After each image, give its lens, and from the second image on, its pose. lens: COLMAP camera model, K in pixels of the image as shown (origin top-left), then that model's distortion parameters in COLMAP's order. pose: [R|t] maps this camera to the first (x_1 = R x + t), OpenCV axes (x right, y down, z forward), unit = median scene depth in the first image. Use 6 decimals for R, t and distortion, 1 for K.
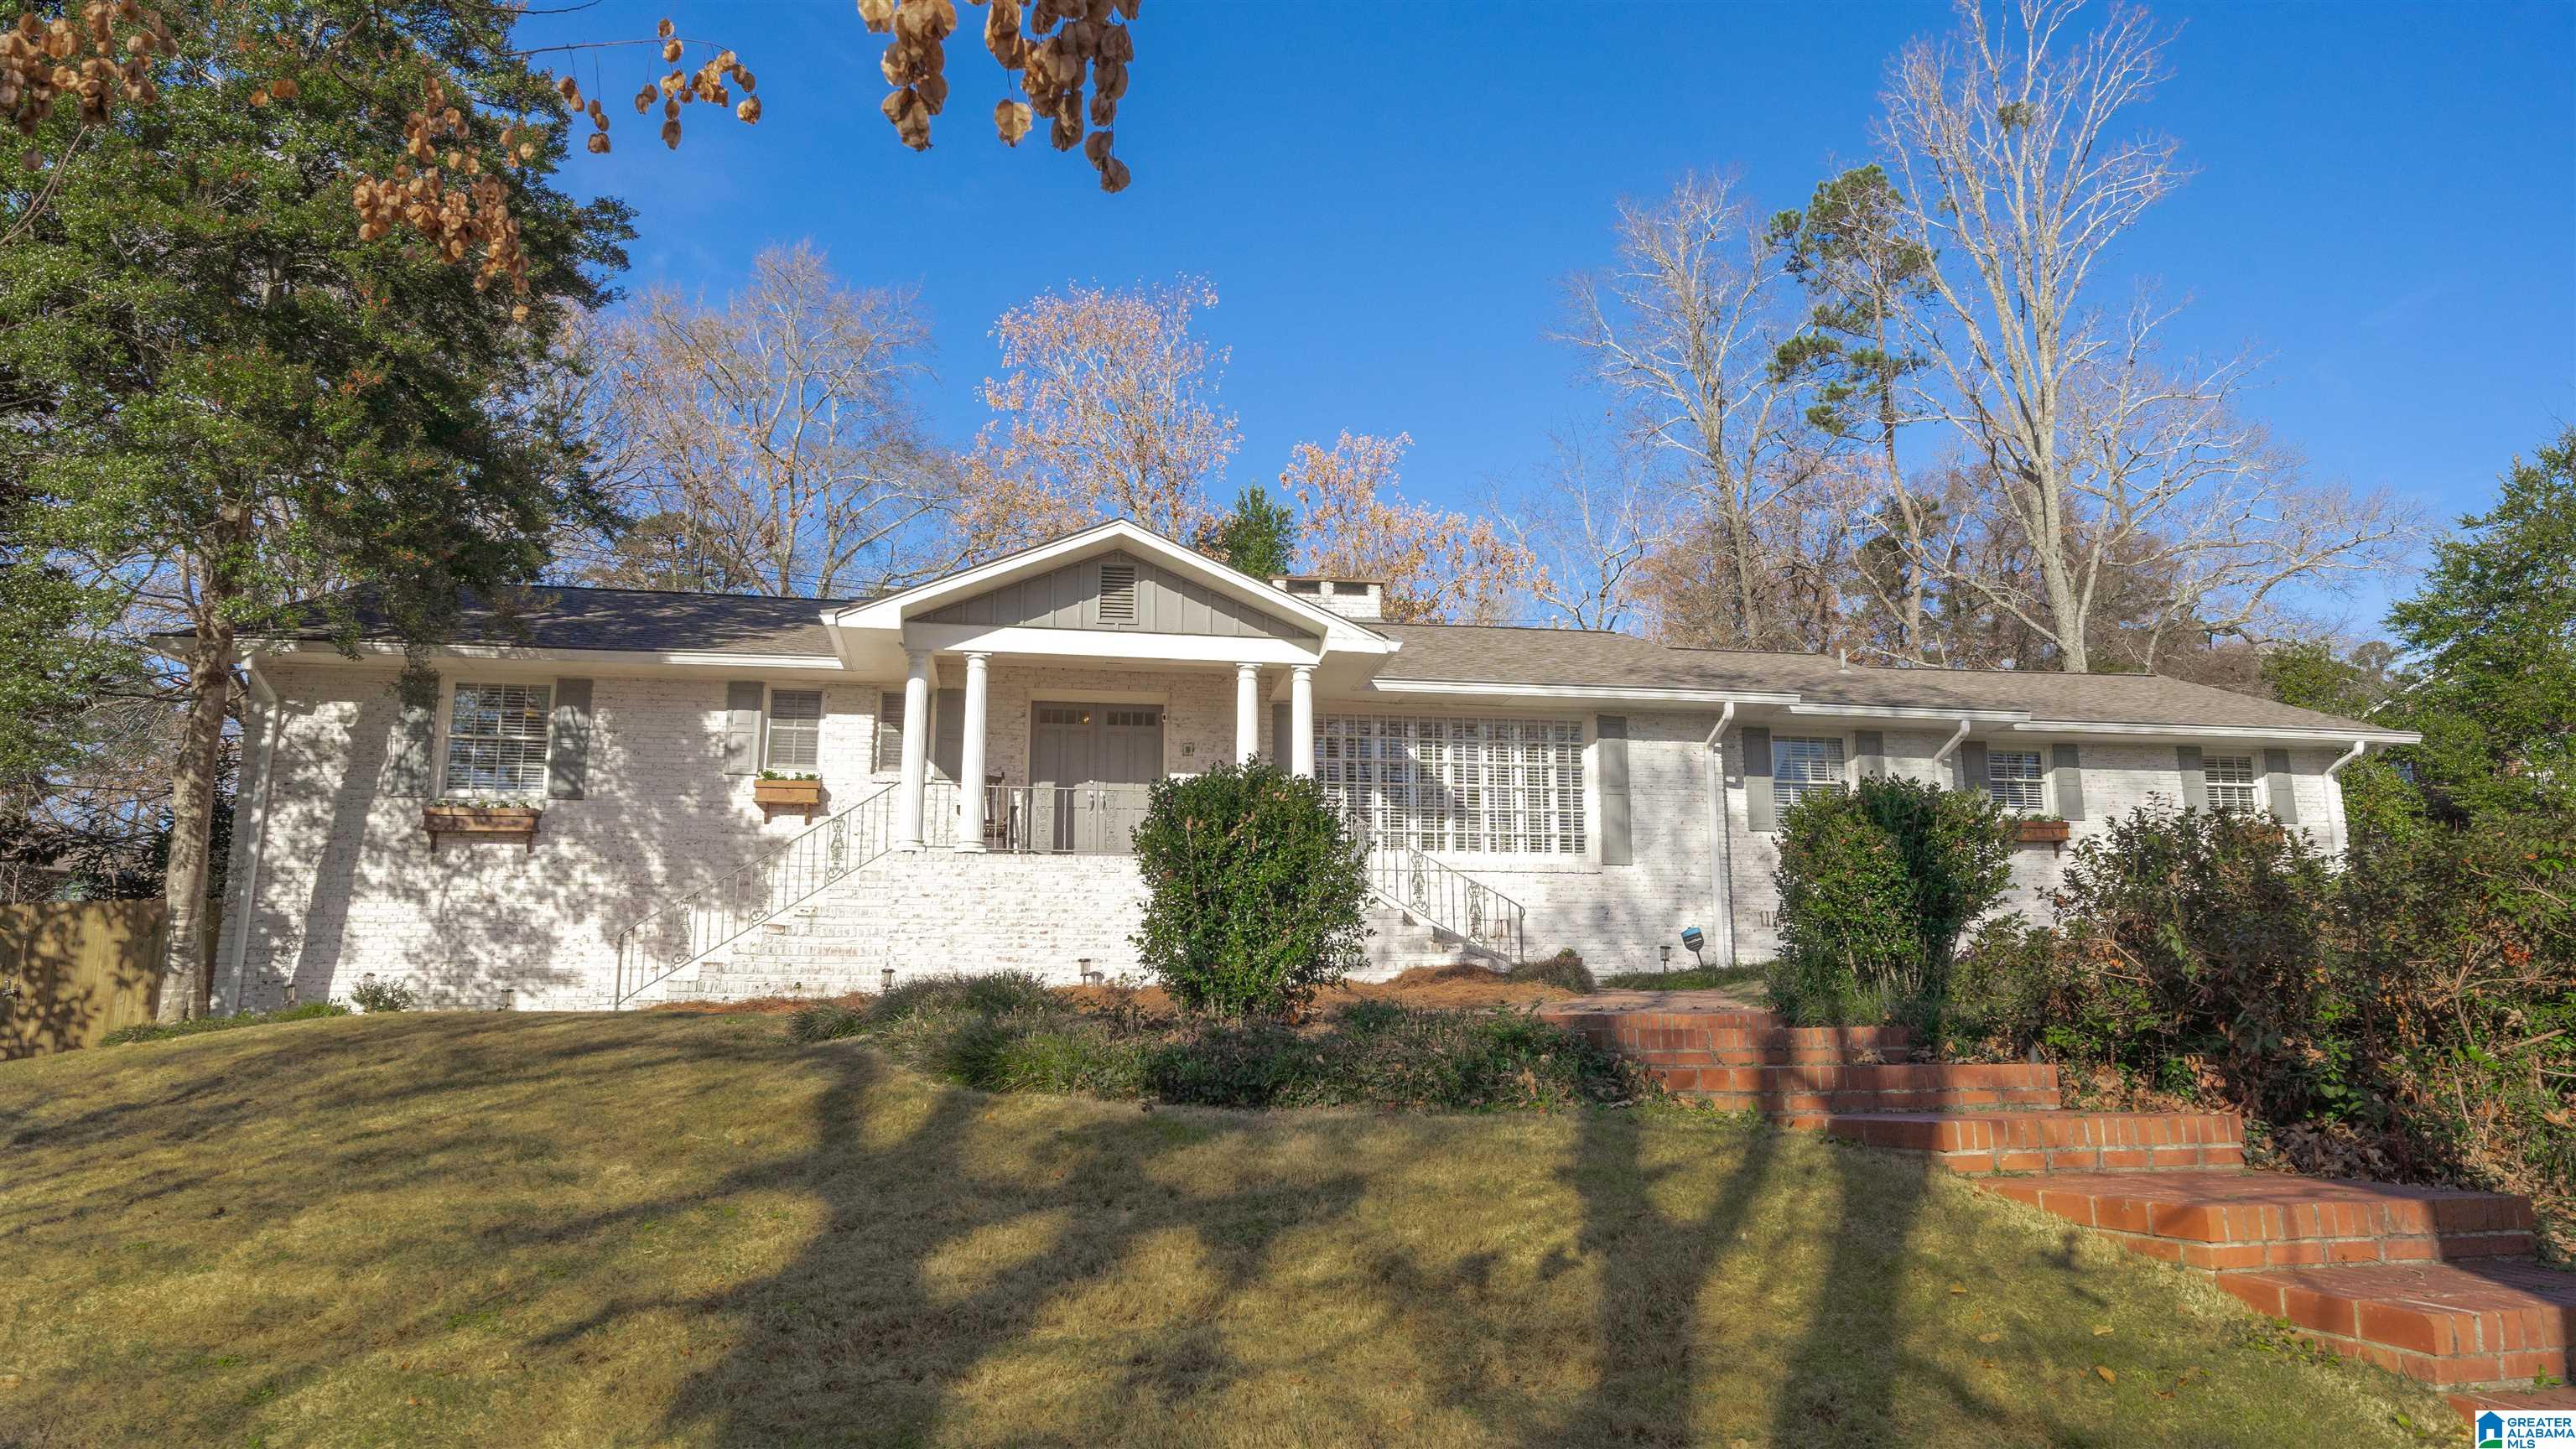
lens RADIAL K [[1669.0, 0, 1277.5], [0, 1669.0, 723.5], [0, 0, 1]] dist [-0.002360, -0.001248]
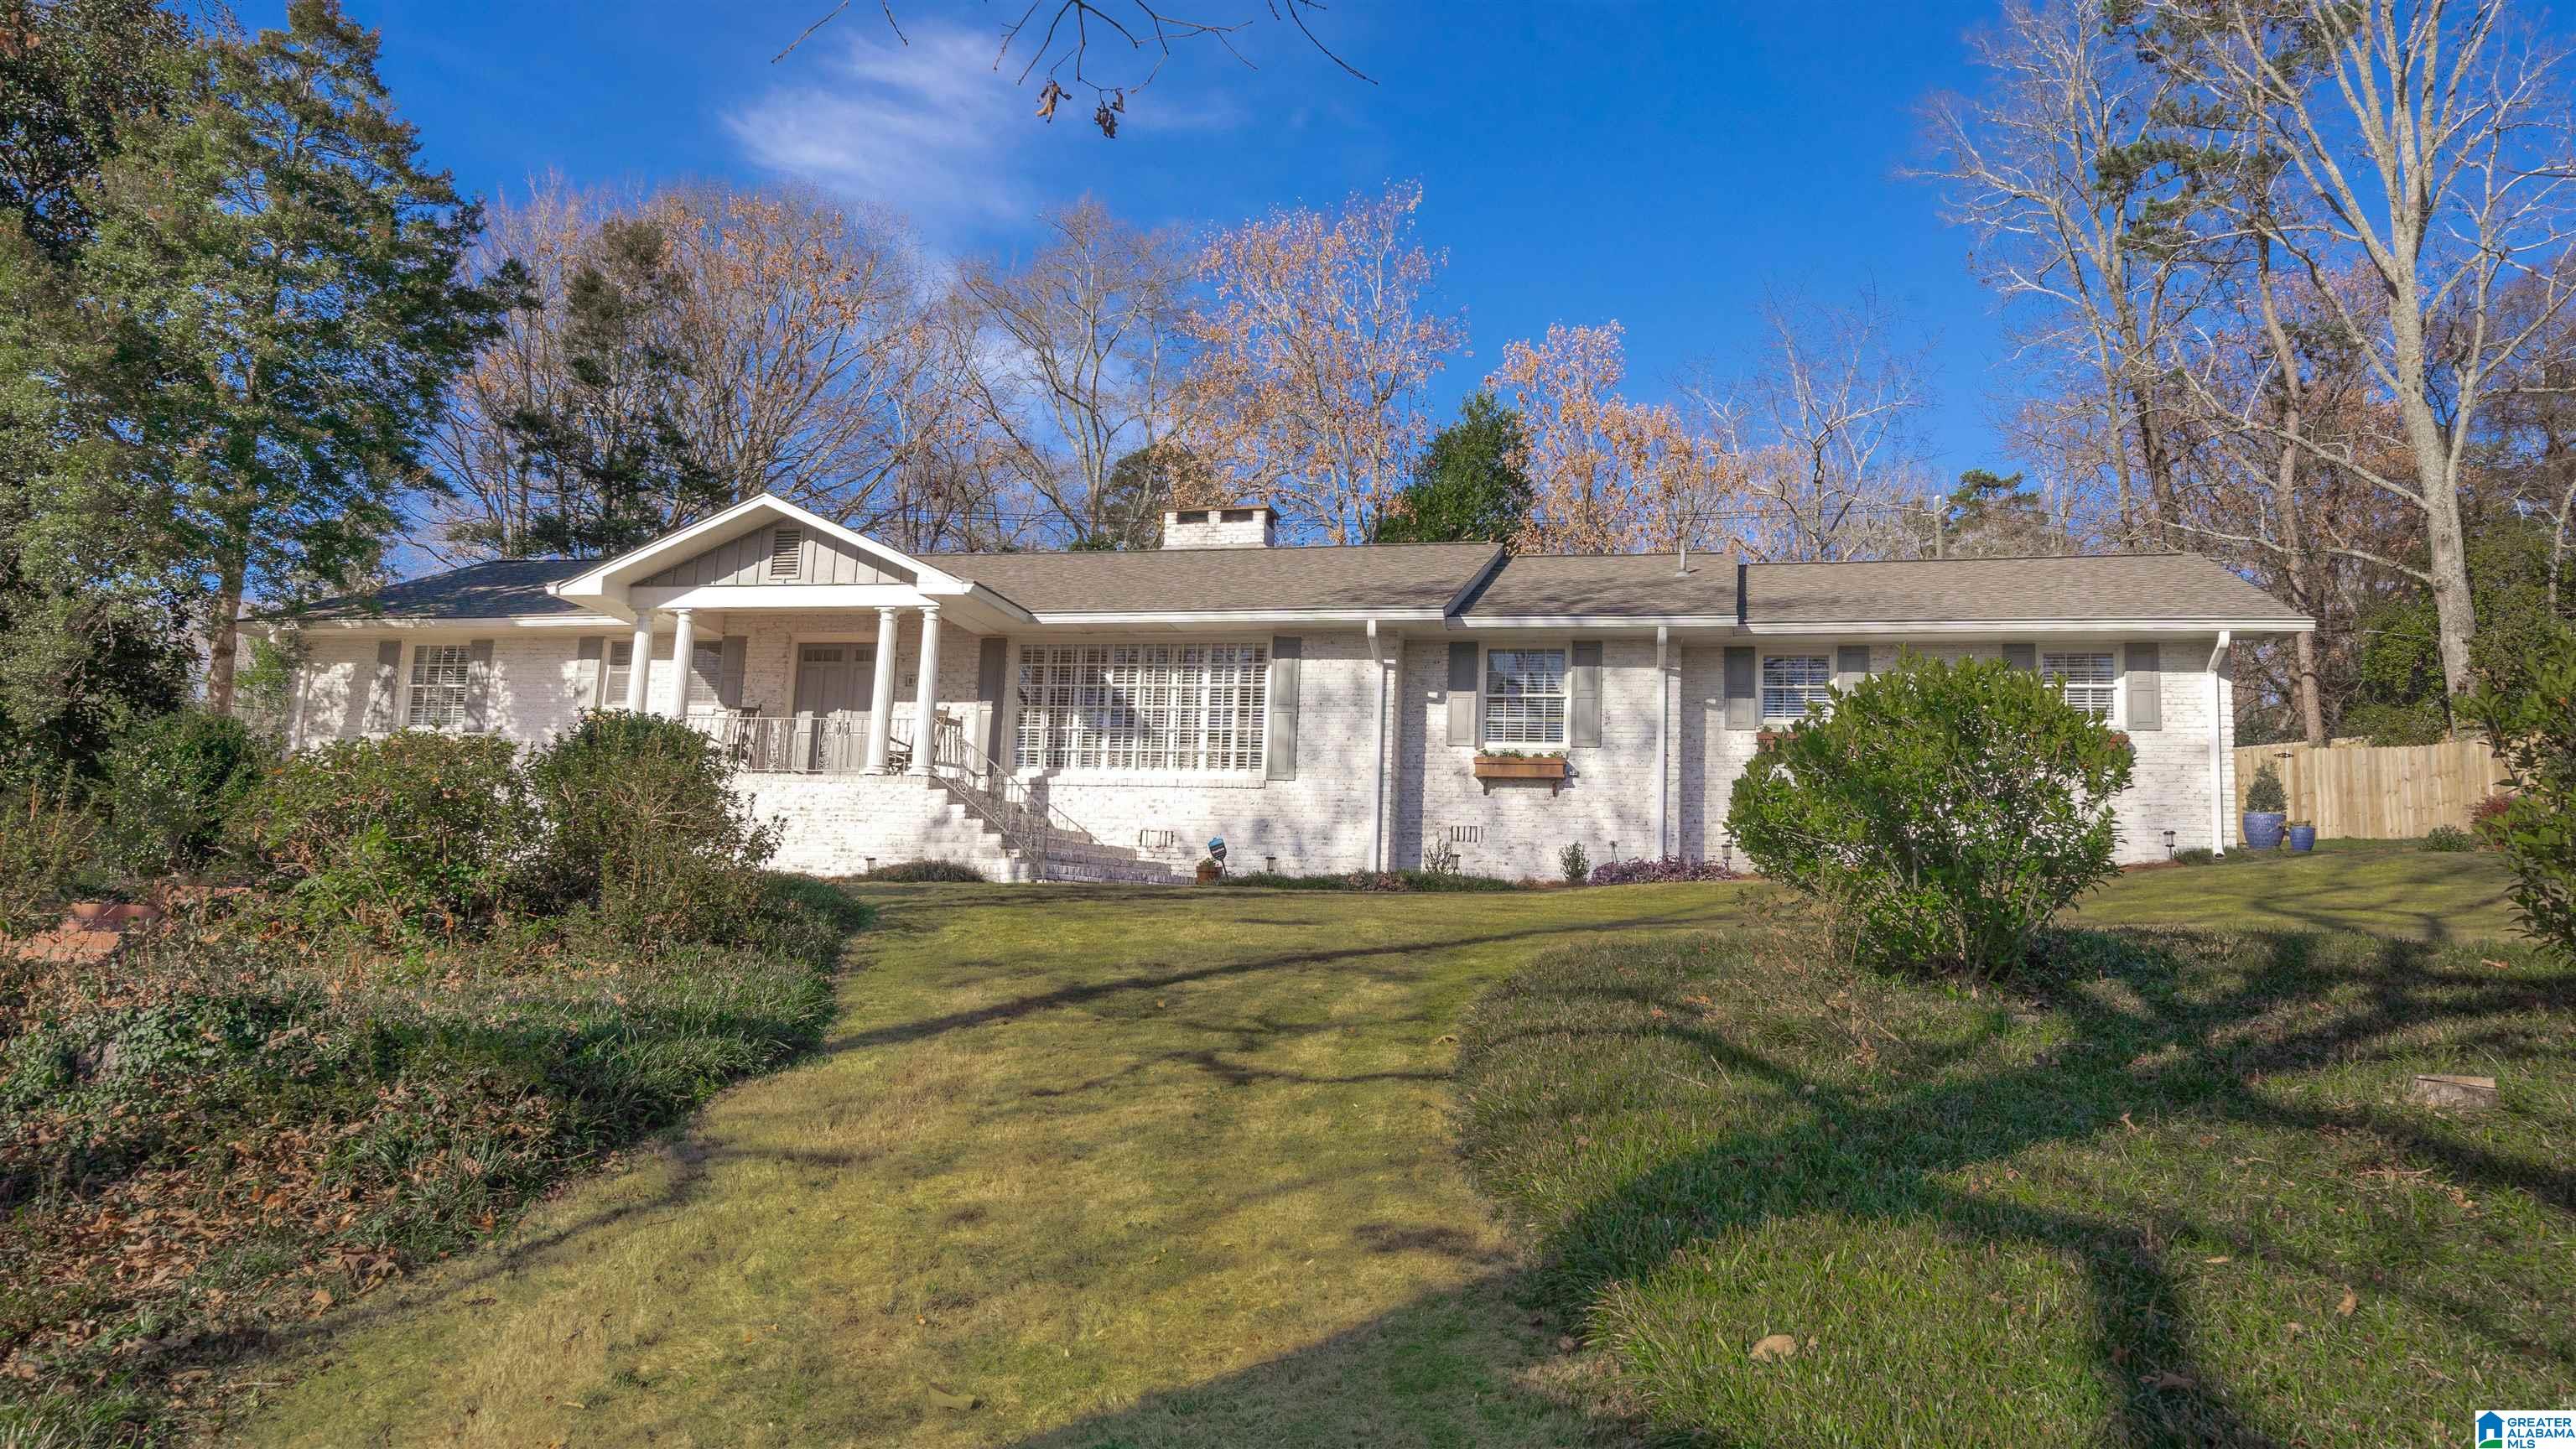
lens RADIAL K [[1843.6, 0, 1290.1], [0, 1843.6, 723.1], [0, 0, 1]] dist [-0.007140, -0.006178]
pose [[0.906633, -0.015318, -0.421643, 0.691173], [0.036676, 0.998419, 0.042590, 0.000163], [0.420324, -0.054078, 0.905761, -0.038395]]
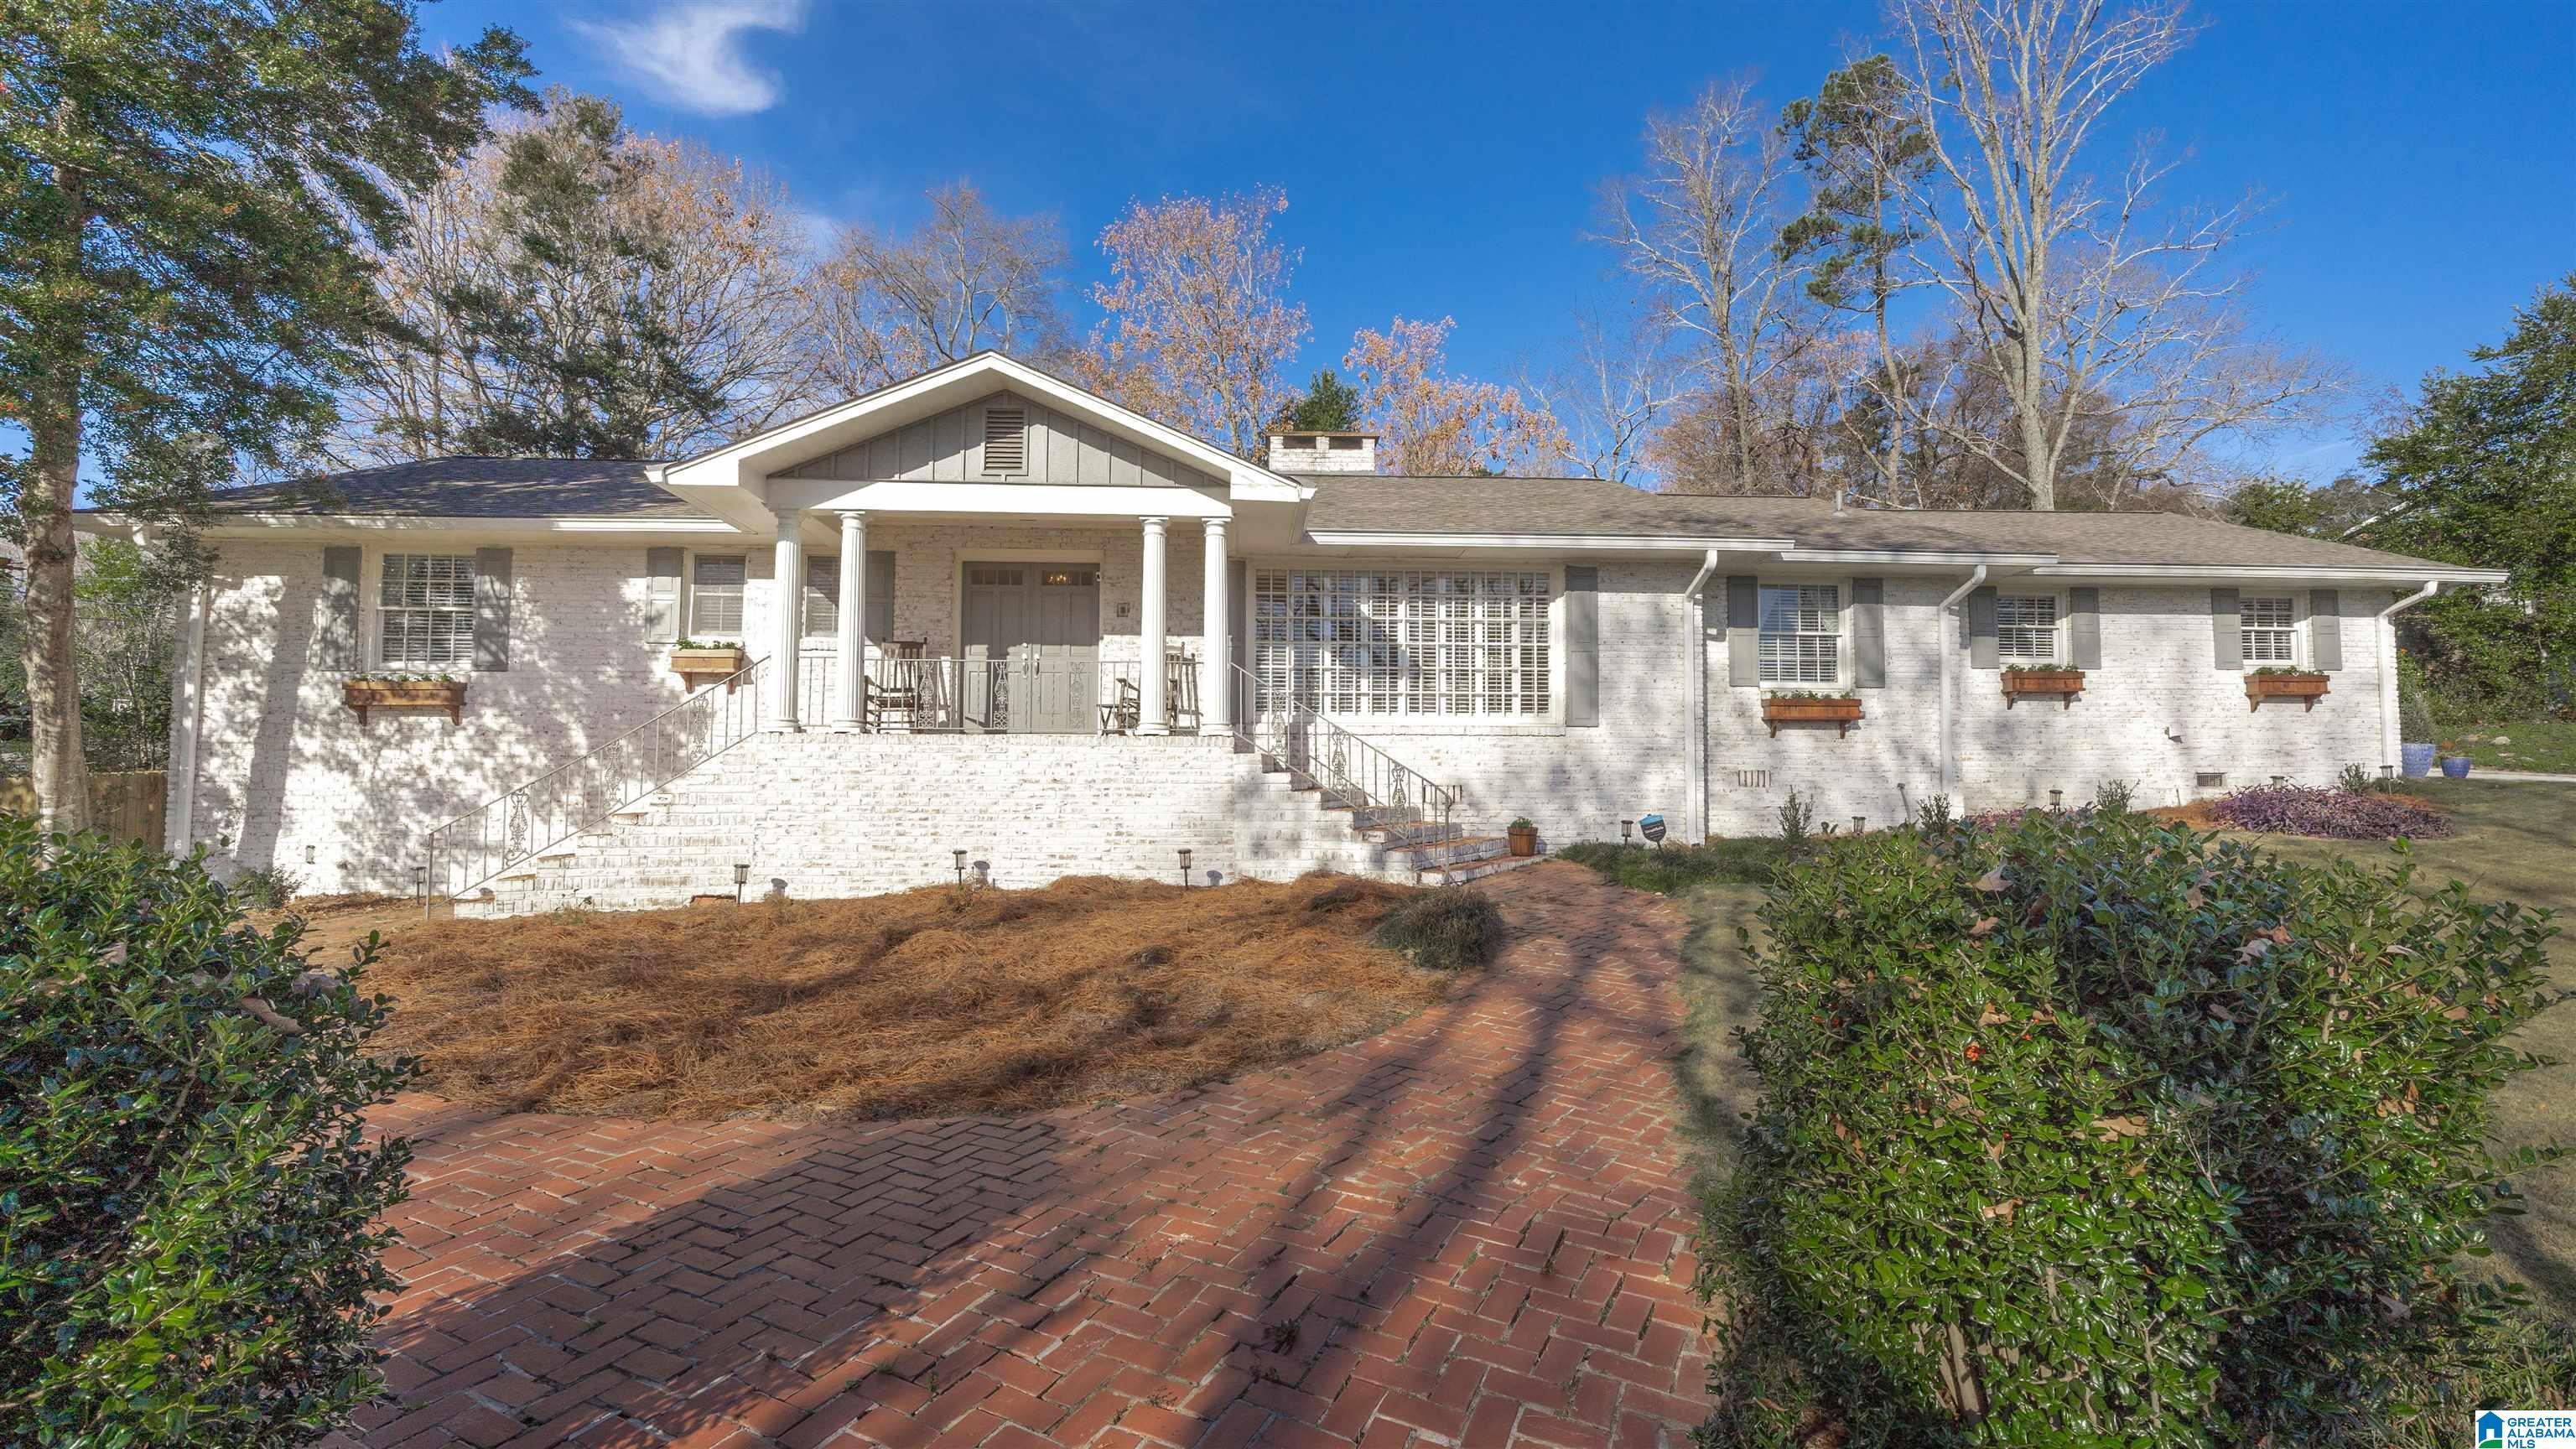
lens RADIAL K [[1093.7, 0, 1285.5], [0, 1093.7, 728.8], [0, 0, 1]] dist [-0.002310, -0.001281]
pose [[0.992861, 0.002905, -0.119244, 0.110311], [0.015264, 0.988390, 0.151173, -0.010100], [0.118299, -0.151914, 0.981289, 0.370270]]
